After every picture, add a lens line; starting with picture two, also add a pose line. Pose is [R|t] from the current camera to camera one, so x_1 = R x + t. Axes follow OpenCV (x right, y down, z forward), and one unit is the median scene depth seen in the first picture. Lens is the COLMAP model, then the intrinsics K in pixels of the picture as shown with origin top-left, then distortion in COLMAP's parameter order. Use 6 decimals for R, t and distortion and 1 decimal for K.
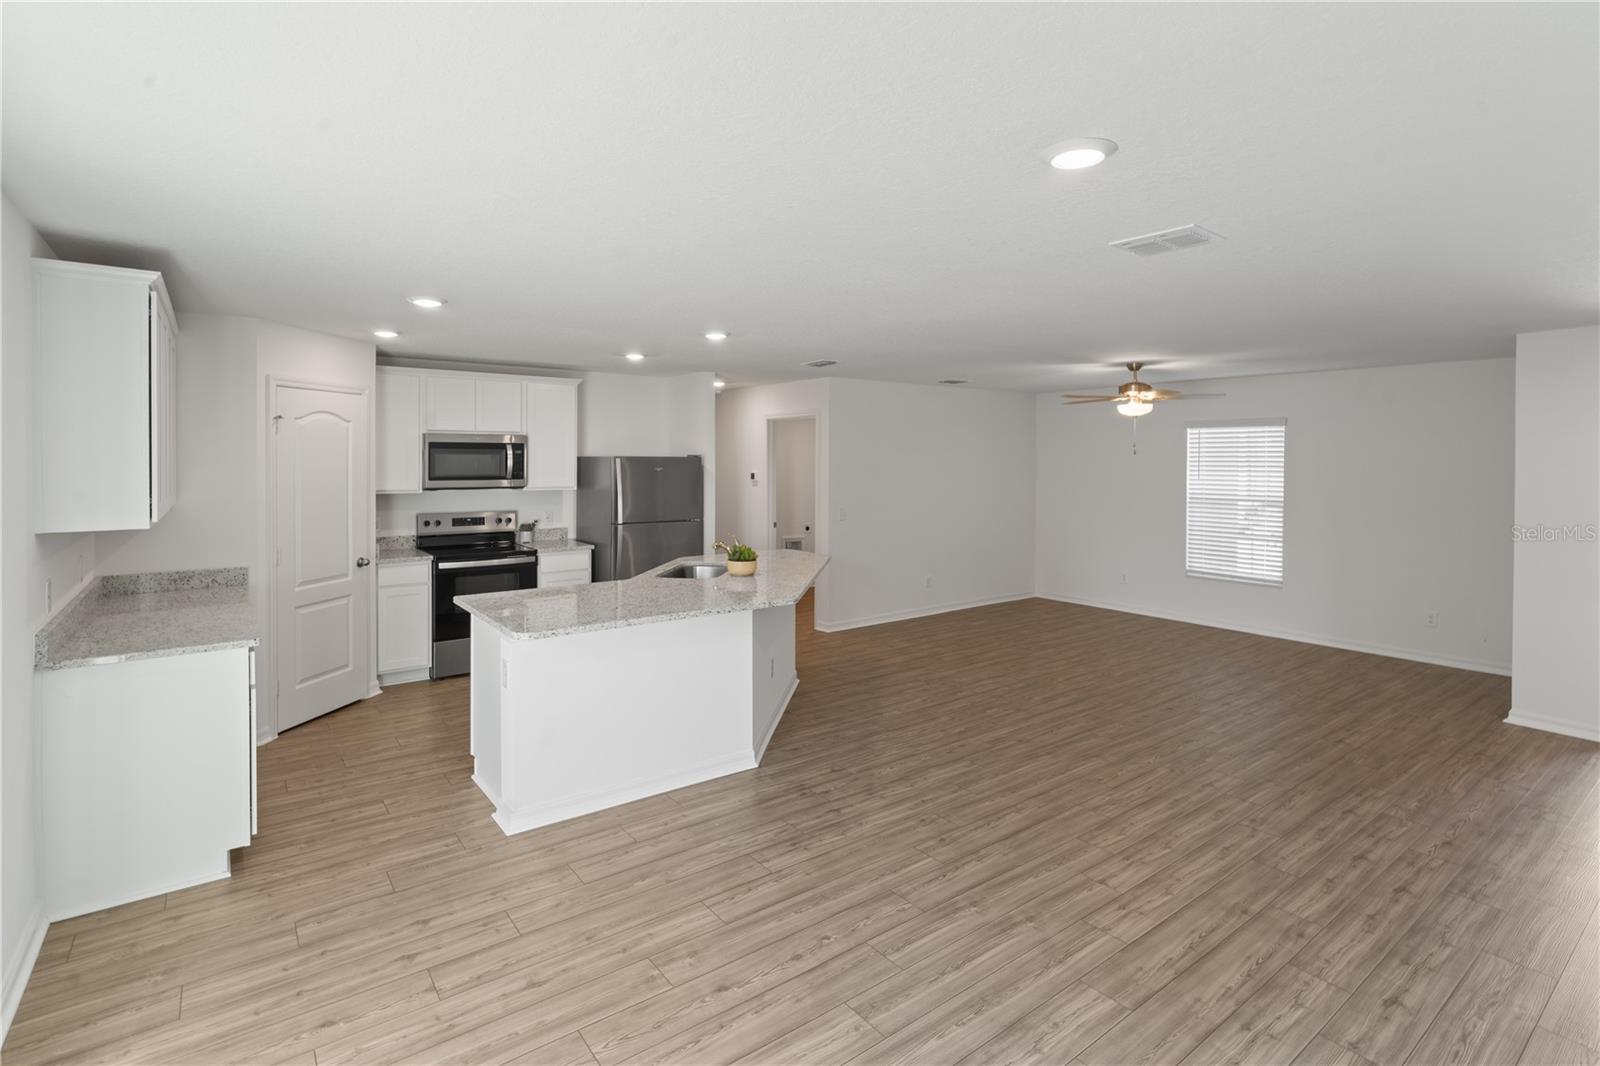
lens RADIAL K [[753.4, 0, 788.4], [0, 753.4, 529.9], [0, 0, 1]] dist [-0.014784, 0.001844]
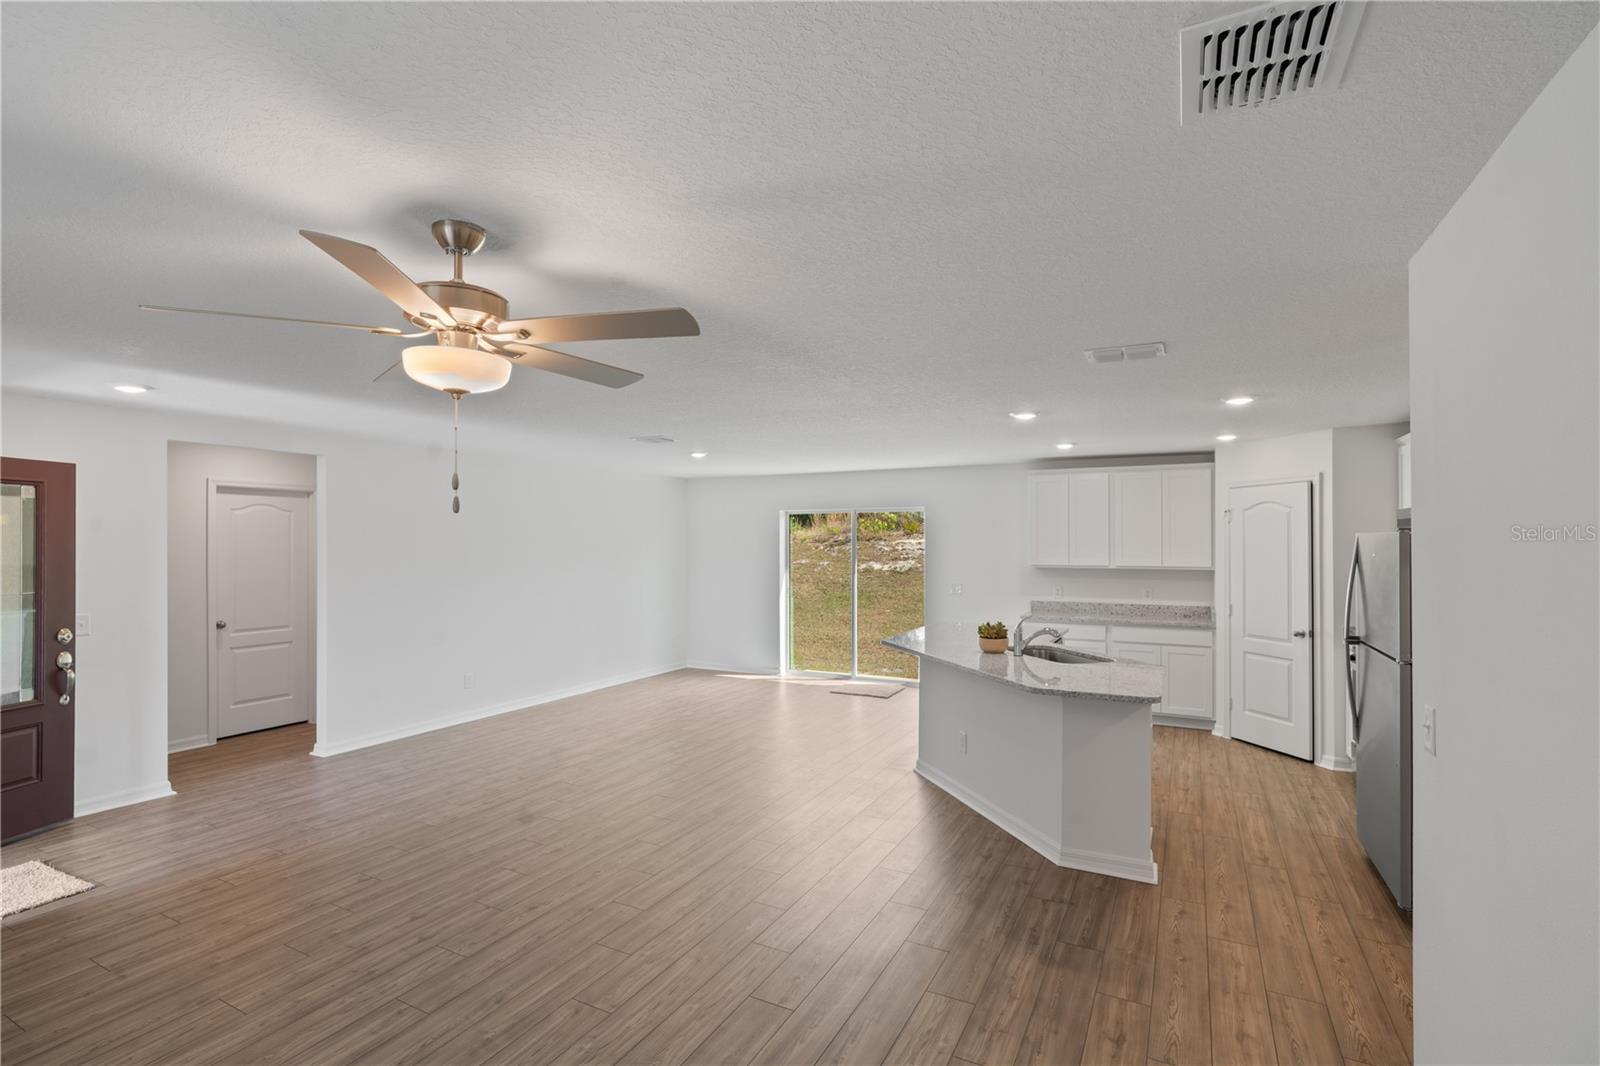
lens RADIAL K [[753.4, 0, 784.6], [0, 753.4, 541.1], [0, 0, 1]] dist [-0.014784, 0.001844]
pose [[-0.904206, -0.003406, -0.427083, 0.600617], [-0.041778, 0.995878, 0.080509, -0.152265], [0.425048, 0.090639, -0.900621, 1.692615]]
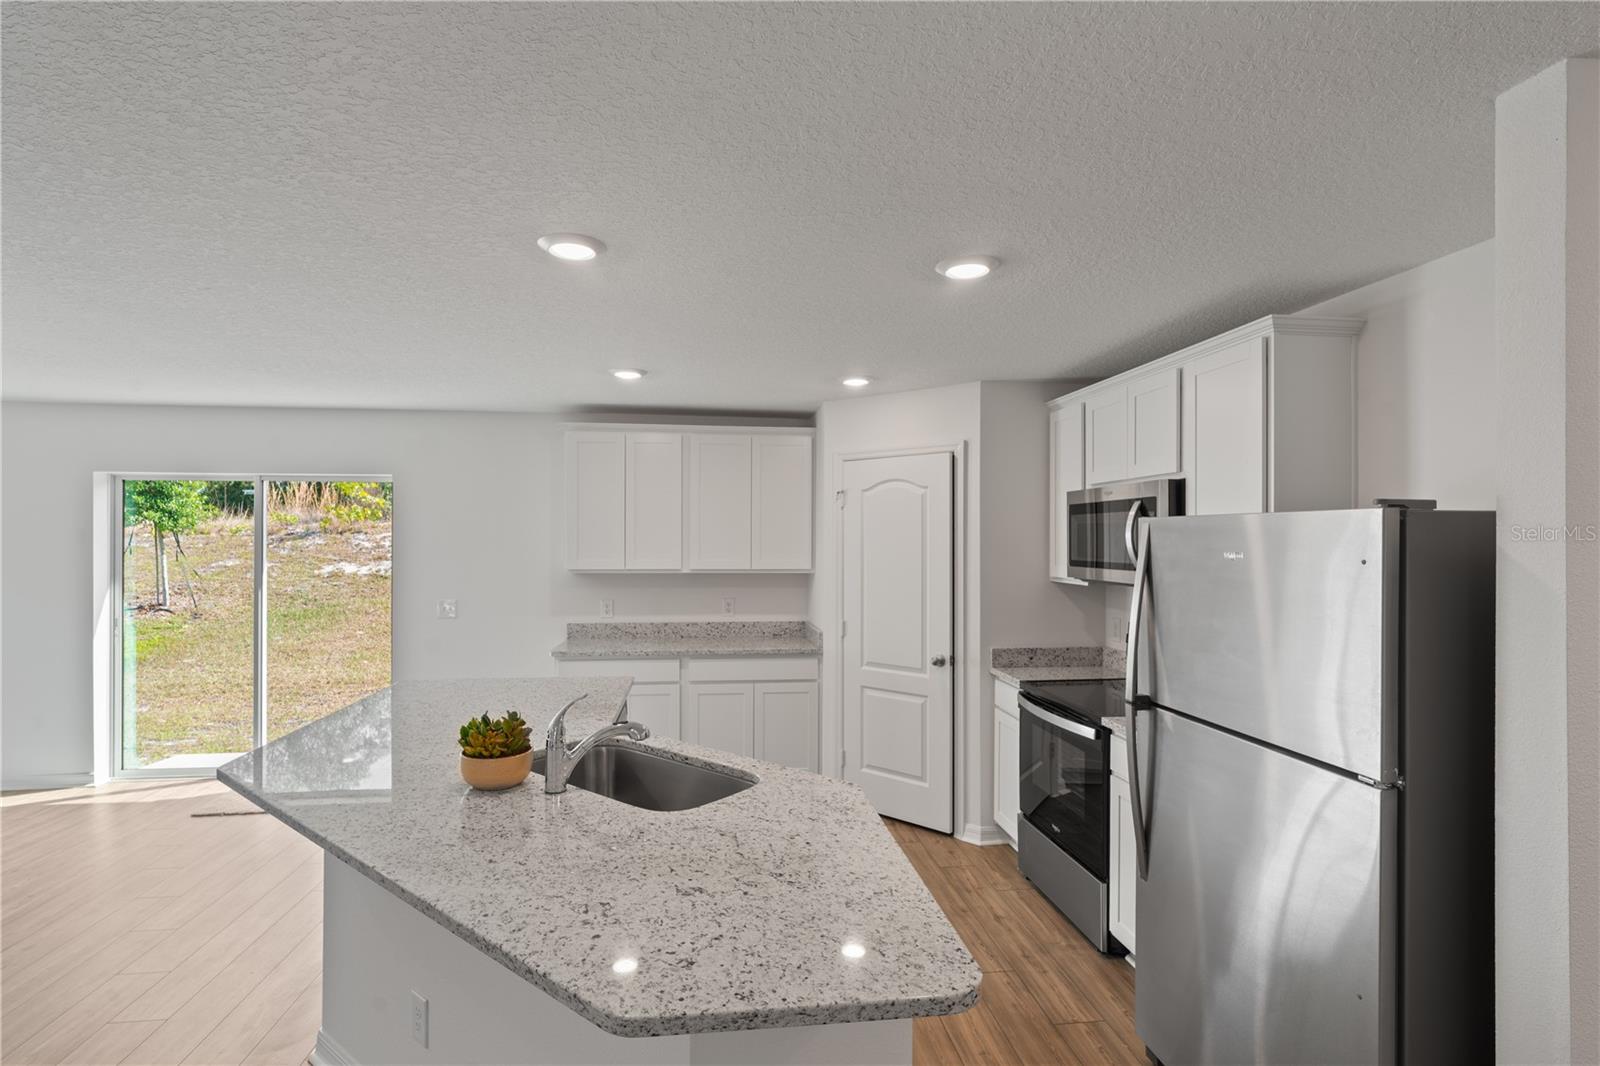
lens RADIAL K [[753.4, 0, 787.6], [0, 753.4, 539.1], [0, 0, 1]] dist [-0.014784, 0.001844]
pose [[-0.491327, -0.005598, -0.870957, 0.219802], [-0.086465, 0.995353, 0.042379, -0.109144], [0.866673, 0.096129, -0.489528, 1.269091]]
